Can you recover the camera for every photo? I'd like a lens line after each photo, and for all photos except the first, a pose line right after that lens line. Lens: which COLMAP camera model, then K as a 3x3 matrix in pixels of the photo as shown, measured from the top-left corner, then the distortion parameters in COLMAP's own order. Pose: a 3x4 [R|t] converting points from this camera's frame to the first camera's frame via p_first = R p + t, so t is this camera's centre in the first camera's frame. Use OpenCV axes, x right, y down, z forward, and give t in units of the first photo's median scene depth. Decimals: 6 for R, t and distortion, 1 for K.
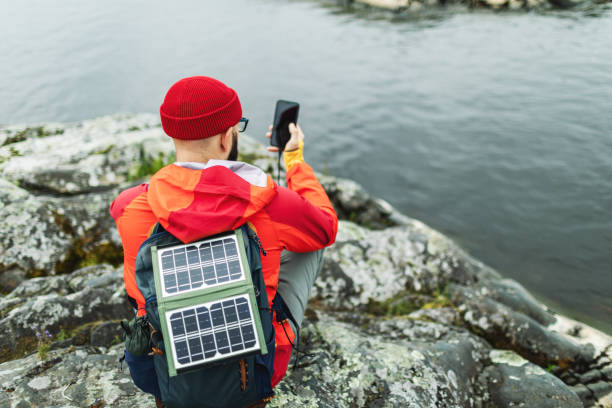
lens RADIAL K [[571.1, 0, 302.5], [0, 571.1, 192.9], [0, 0, 1]] dist [-0.047037, 0.000000]
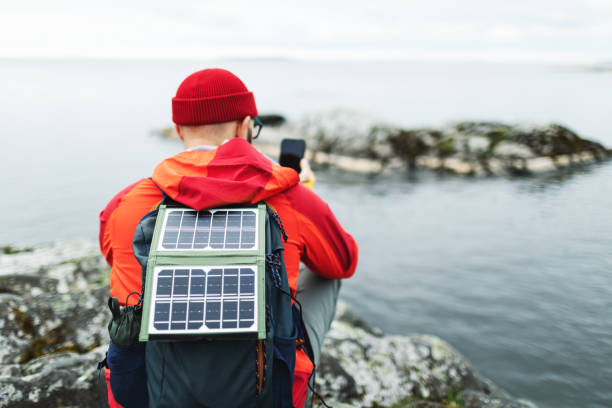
lens RADIAL K [[571.1, 0, 303.4], [0, 571.1, 199.8], [0, 0, 1]] dist [-0.047037, 0.000000]
pose [[0.998022, 0.025315, 0.057551, -0.046408], [-0.005760, 0.948325, -0.317247, 0.165174], [-0.062608, 0.316288, 0.946595, 0.086311]]
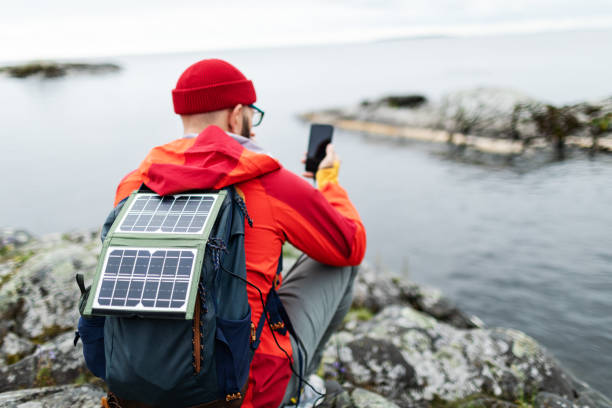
lens RADIAL K [[571.1, 0, 306.8], [0, 571.1, 190.7], [0, 0, 1]] dist [-0.047037, 0.000000]
pose [[0.975881, 0.027958, -0.216508, 0.104472], [-0.091490, 0.952845, -0.289338, 0.155080], [0.198209, 0.302168, 0.932420, 0.096182]]
